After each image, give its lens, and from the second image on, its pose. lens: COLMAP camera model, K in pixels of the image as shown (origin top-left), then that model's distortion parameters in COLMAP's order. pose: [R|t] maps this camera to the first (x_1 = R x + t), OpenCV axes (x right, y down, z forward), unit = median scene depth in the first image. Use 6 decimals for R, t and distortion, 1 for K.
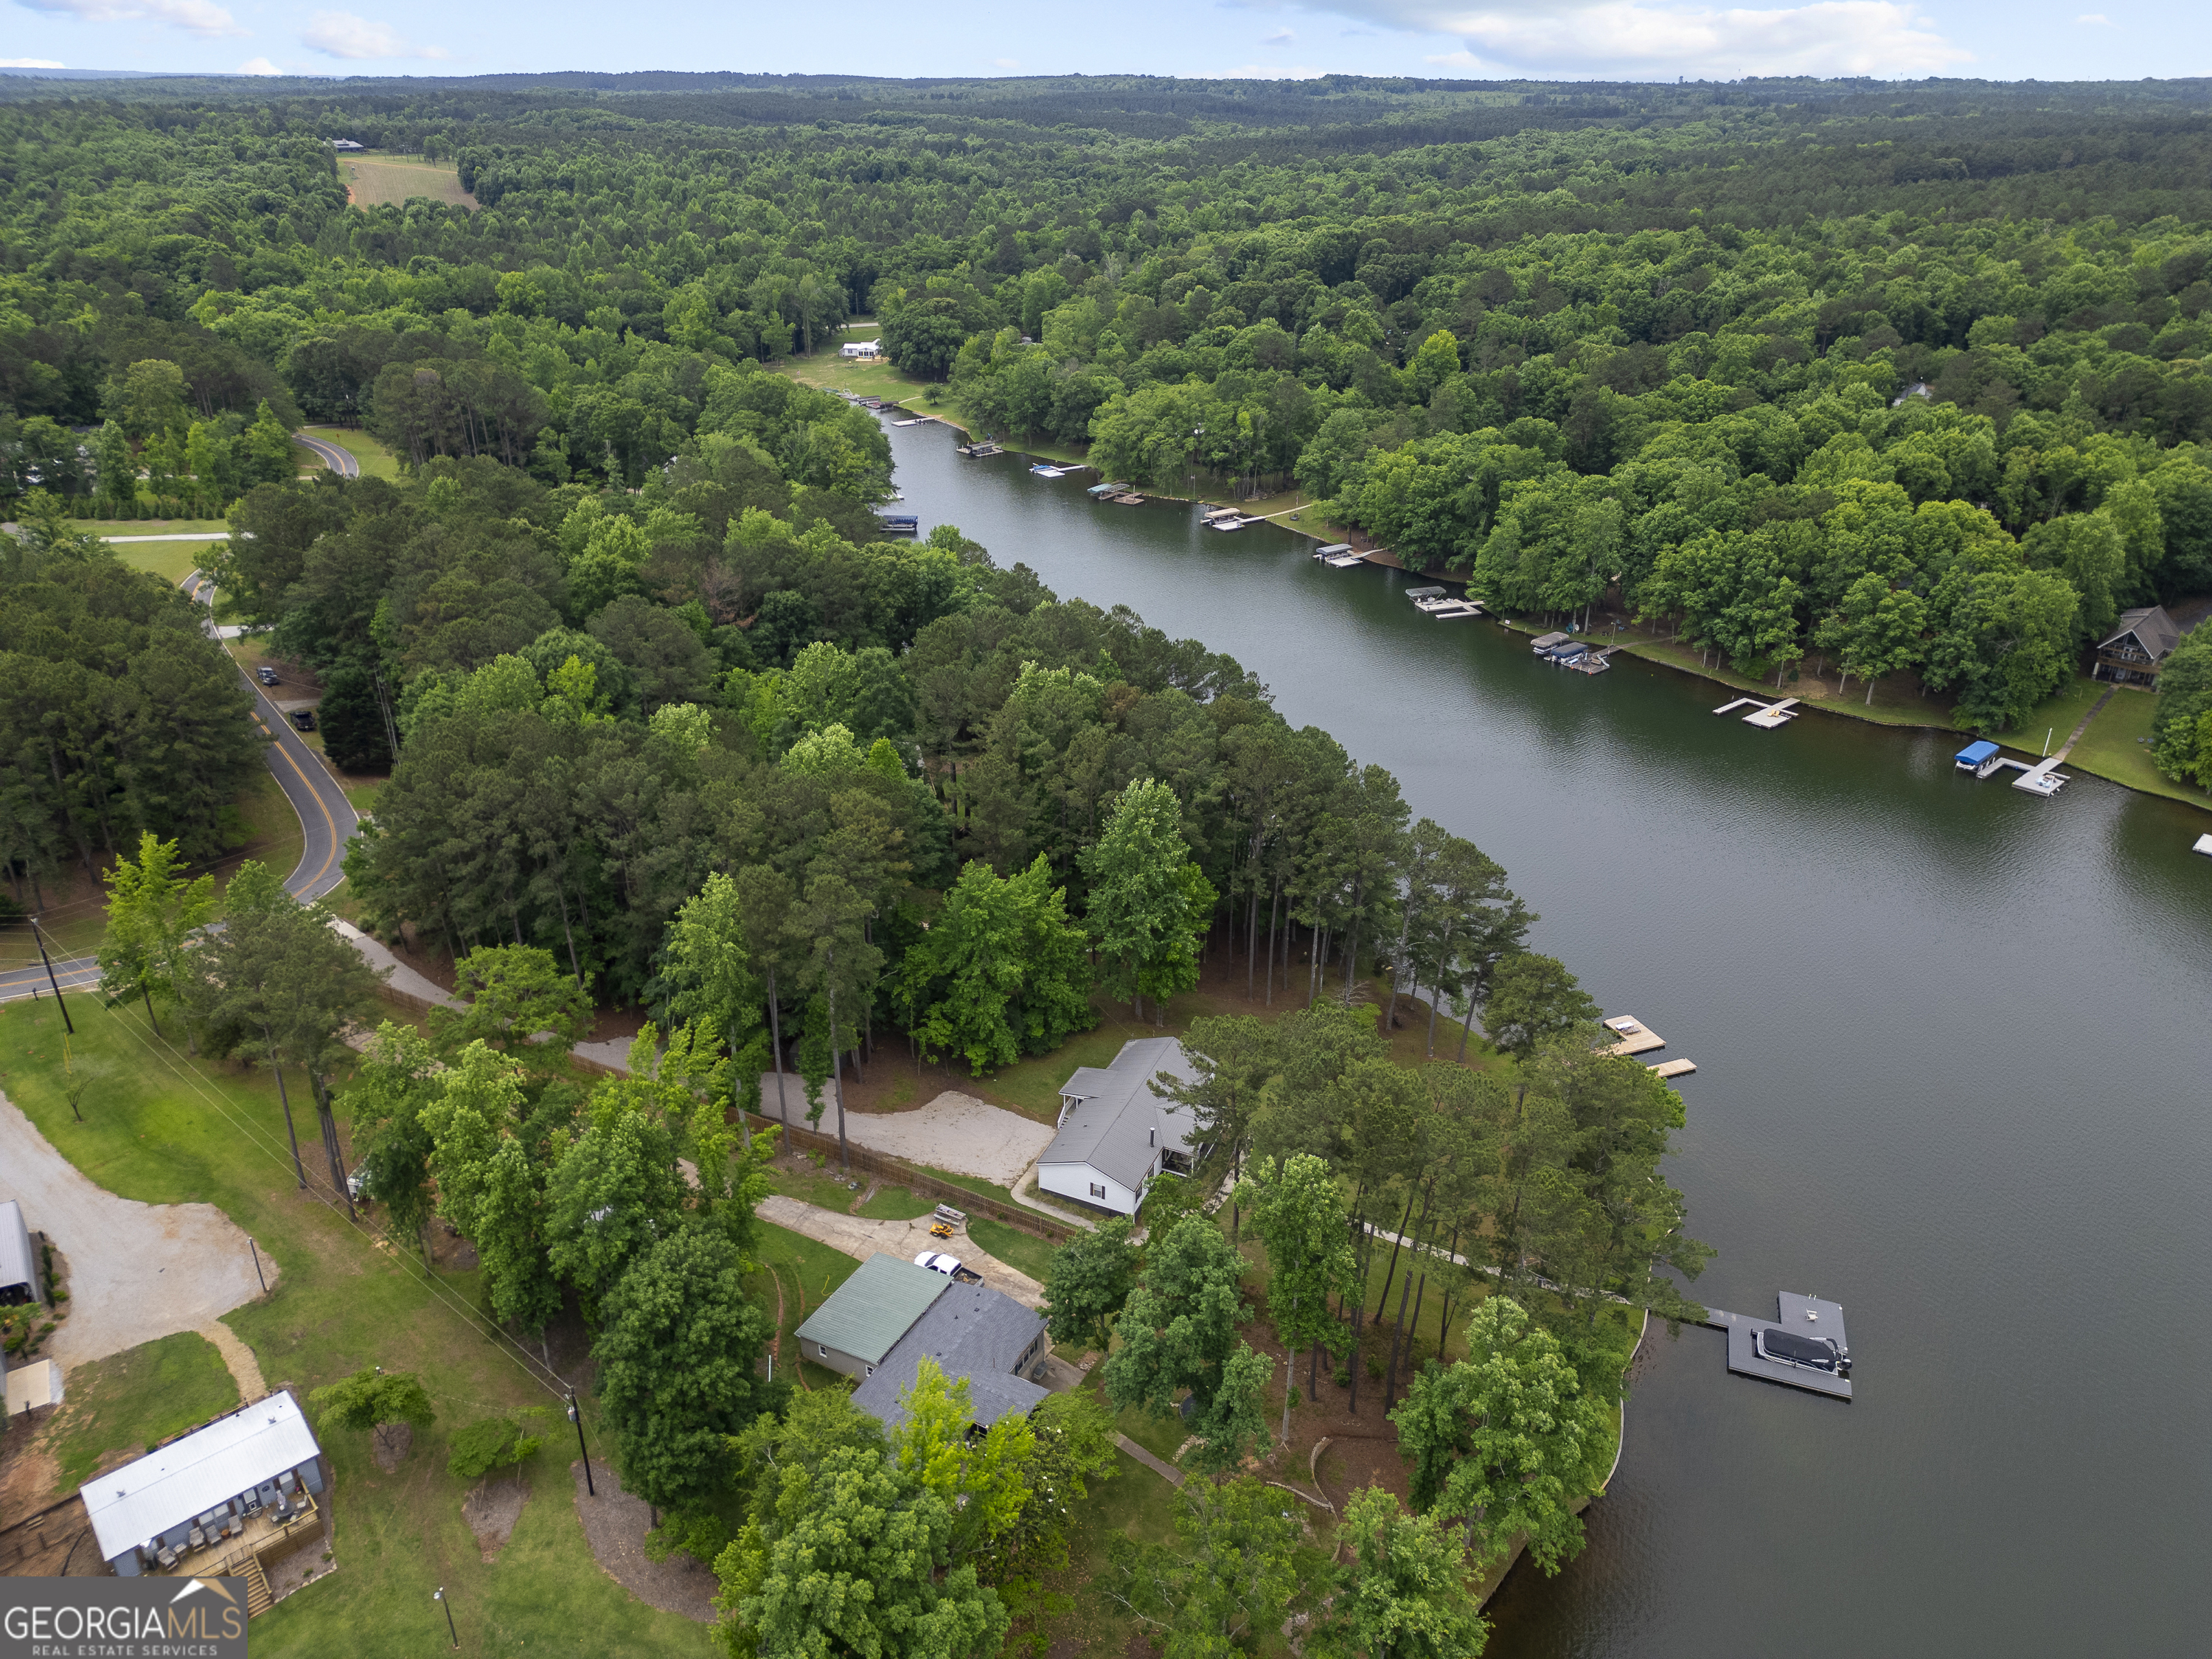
lens RADIAL K [[1538.3, 0, 1086.7], [0, 1538.3, 826.5], [0, 0, 1]] dist [0.073401, -0.064808]
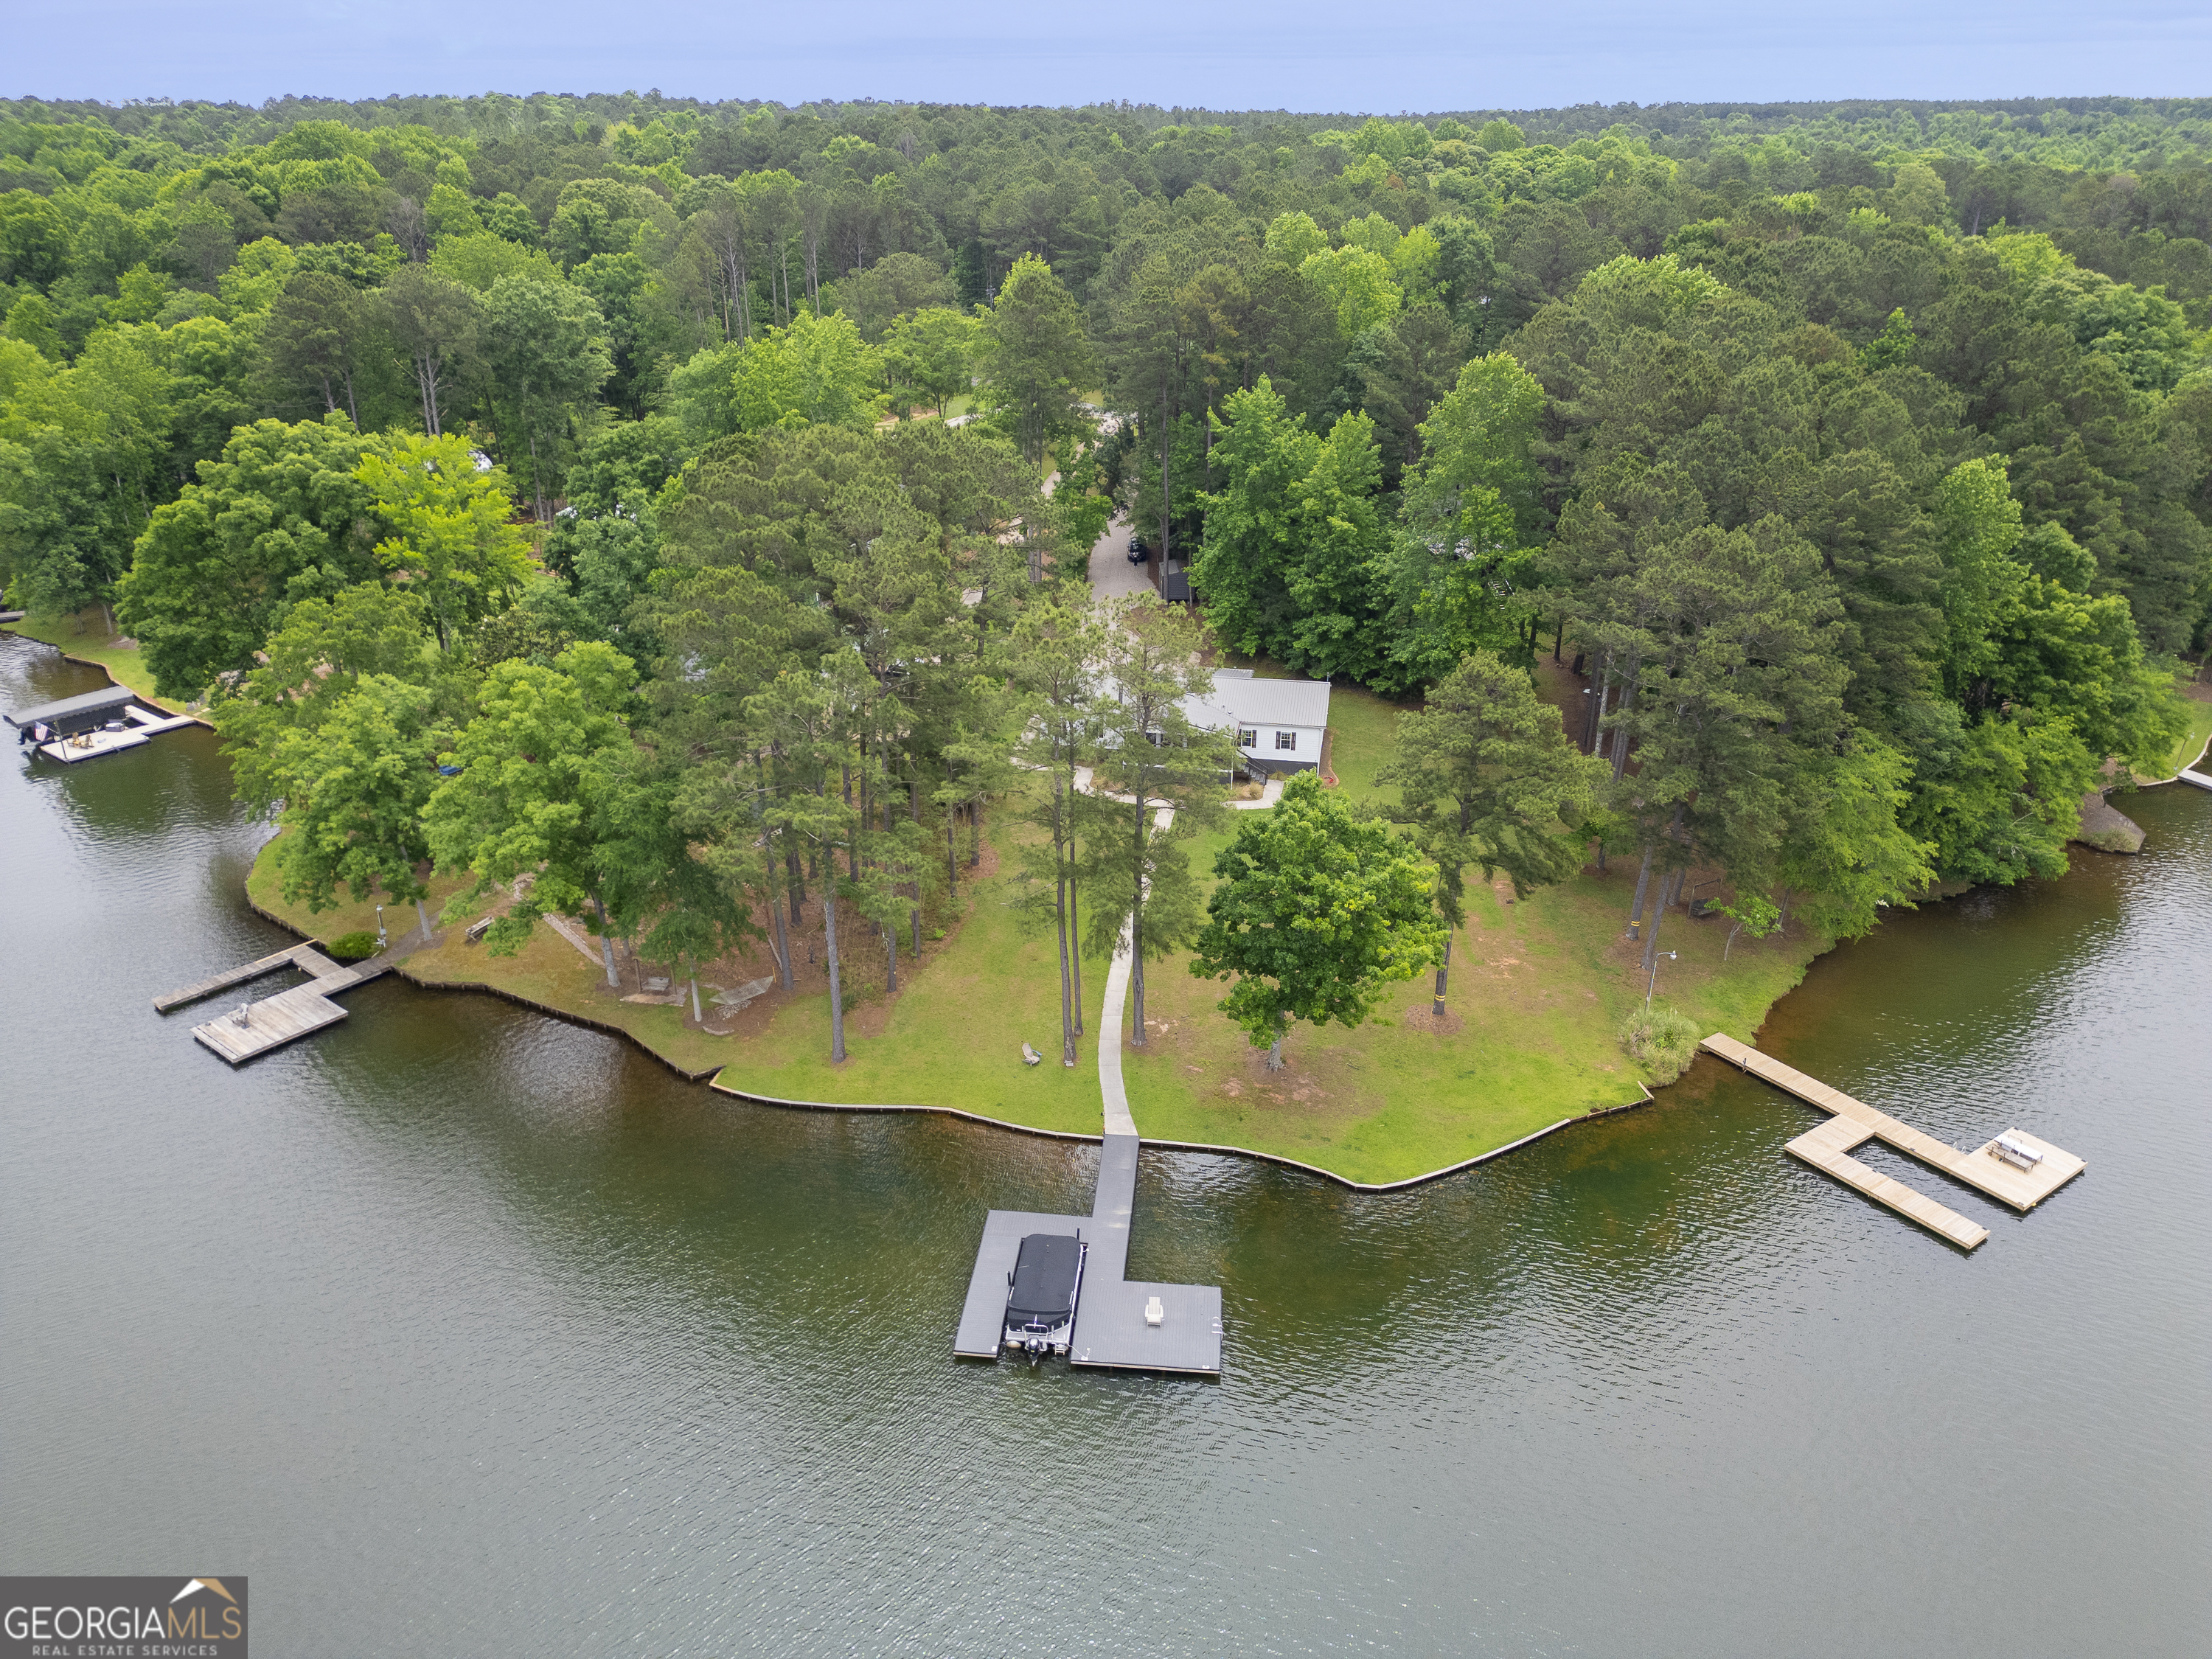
lens RADIAL K [[1538.3, 0, 1105.4], [0, 1538.3, 817.8], [0, 0, 1]] dist [0.073401, -0.064808]
pose [[0.247953, 0.390442, -0.886608, 0.383391], [-0.422927, 0.866998, 0.263528, 0.023433], [0.871580, 0.309628, 0.380104, 0.342530]]
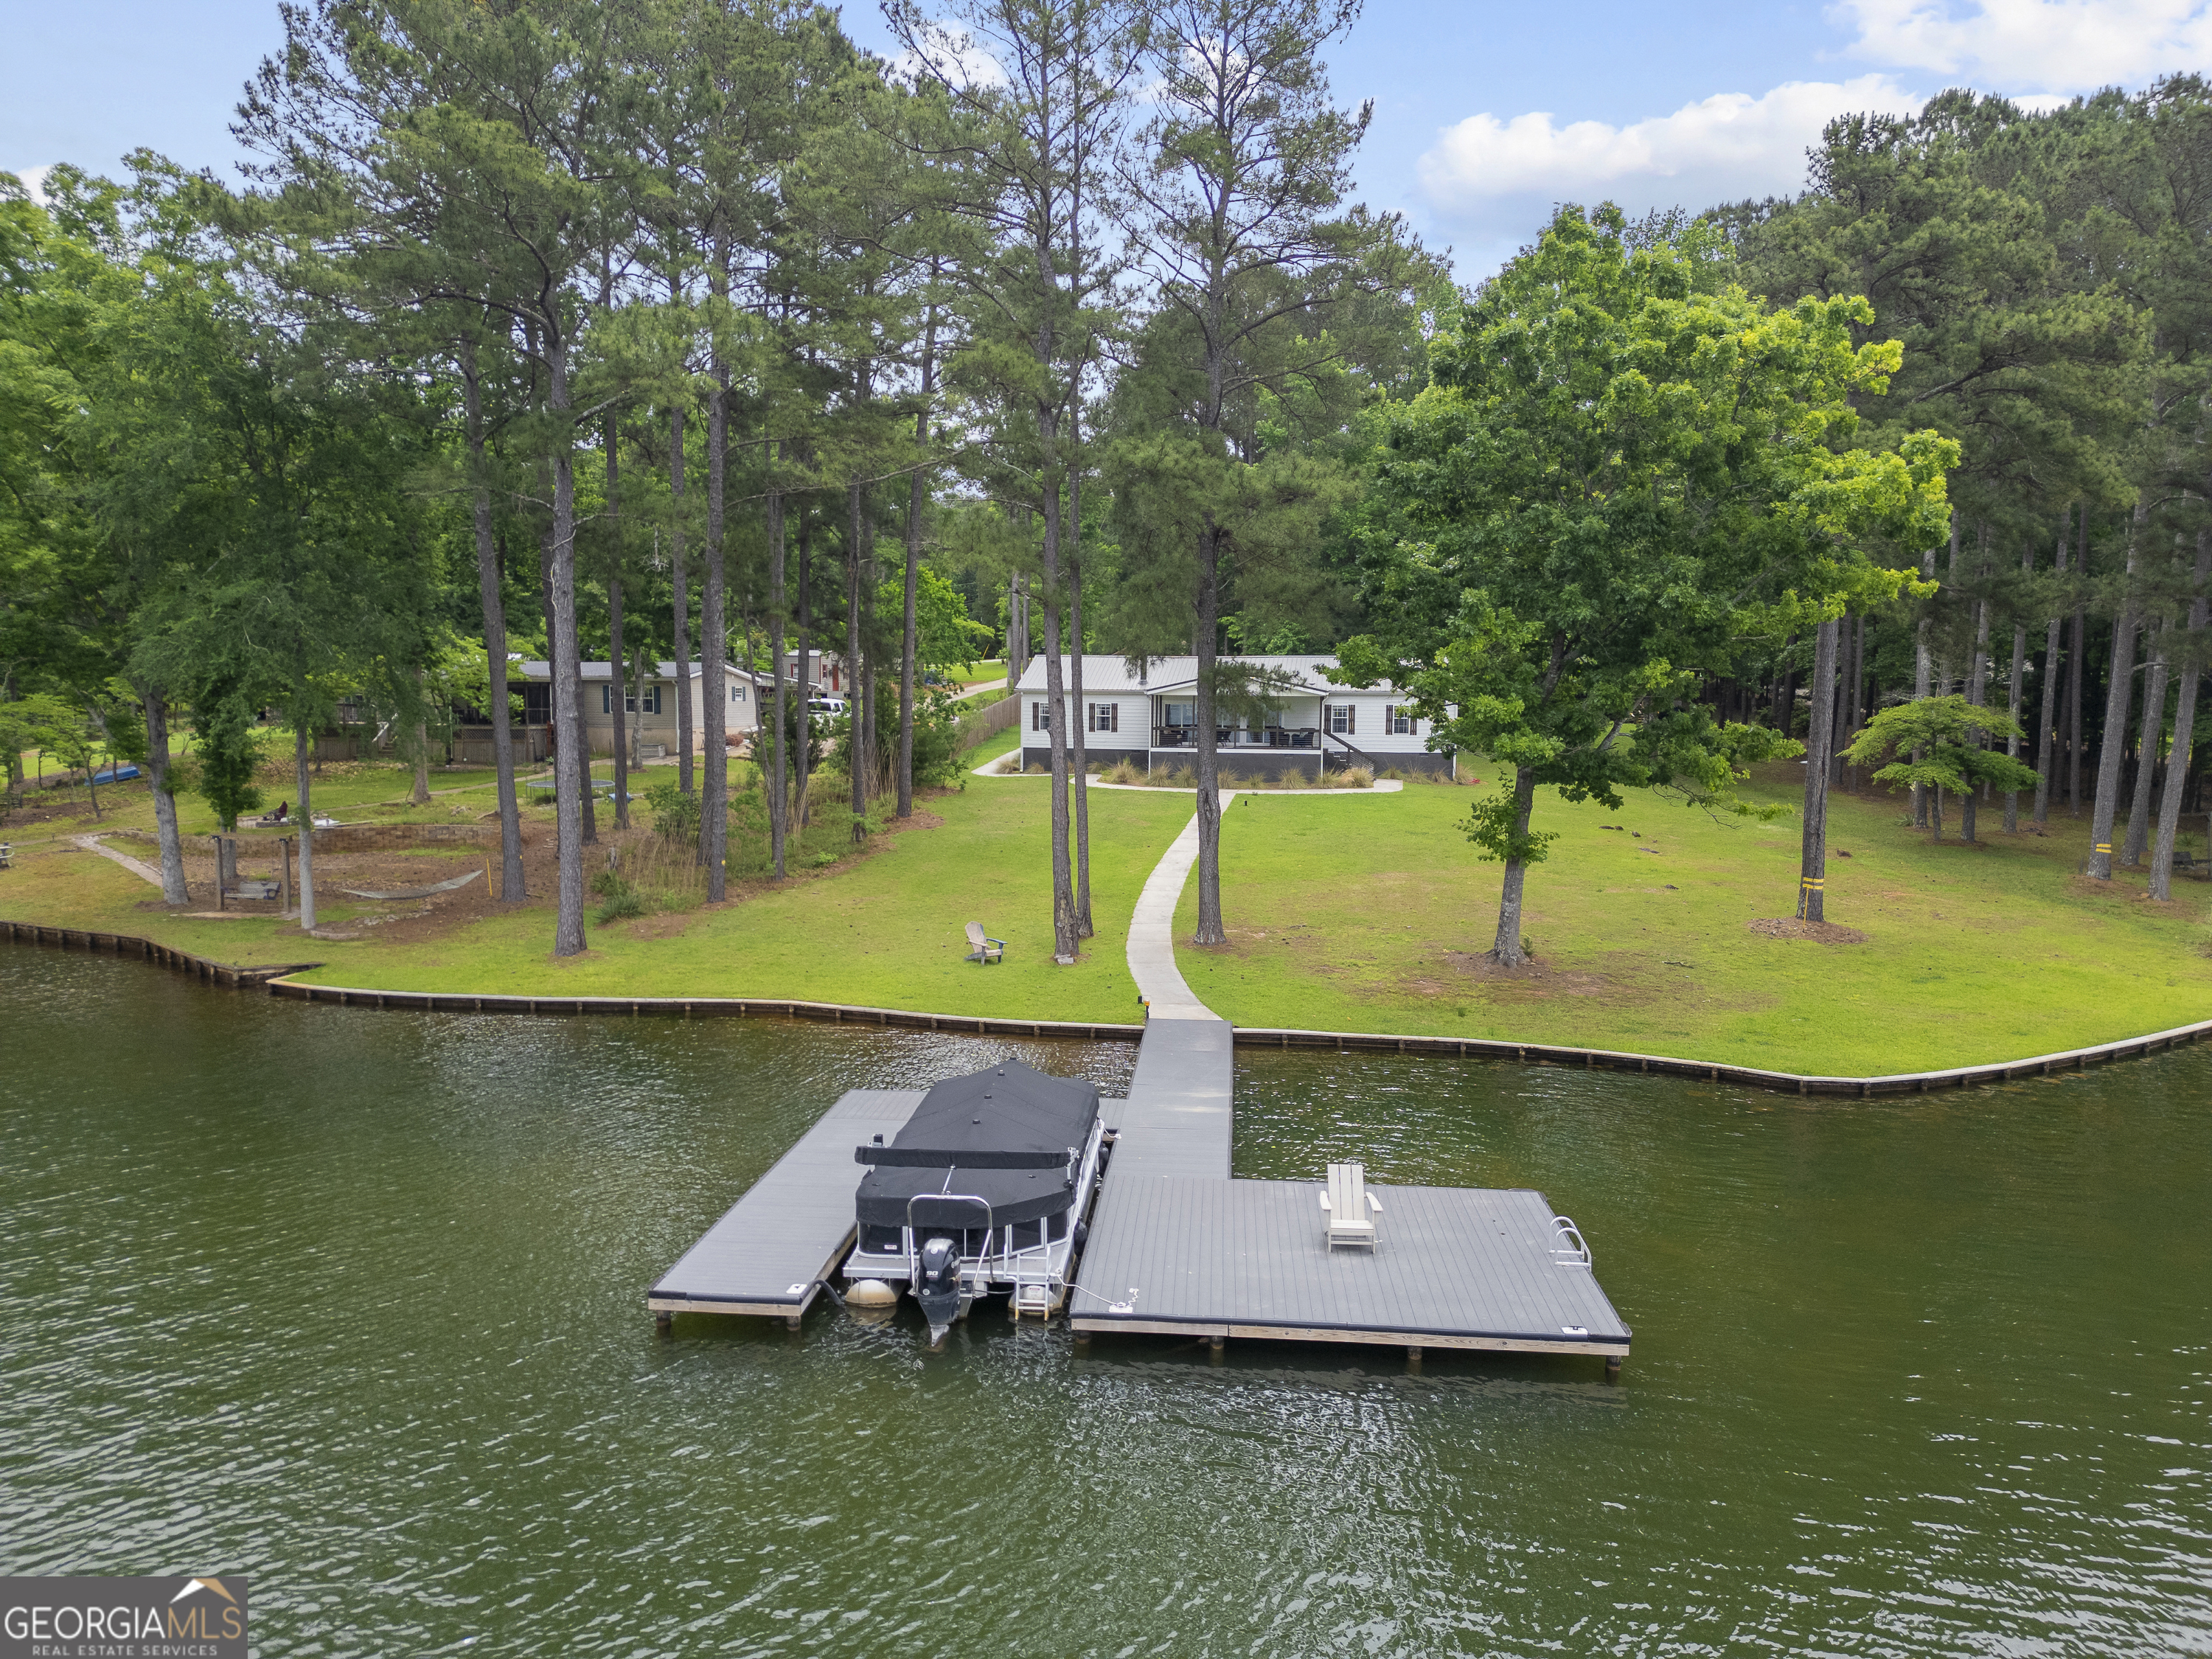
lens RADIAL K [[1538.3, 0, 1091.2], [0, 1538.3, 828.9], [0, 0, 1]] dist [0.073401, -0.064808]
pose [[0.243135, 0.086114, -0.966162, 0.273825], [-0.420579, 0.906911, -0.025006, 0.134397], [0.874070, 0.412427, 0.256720, 0.423211]]
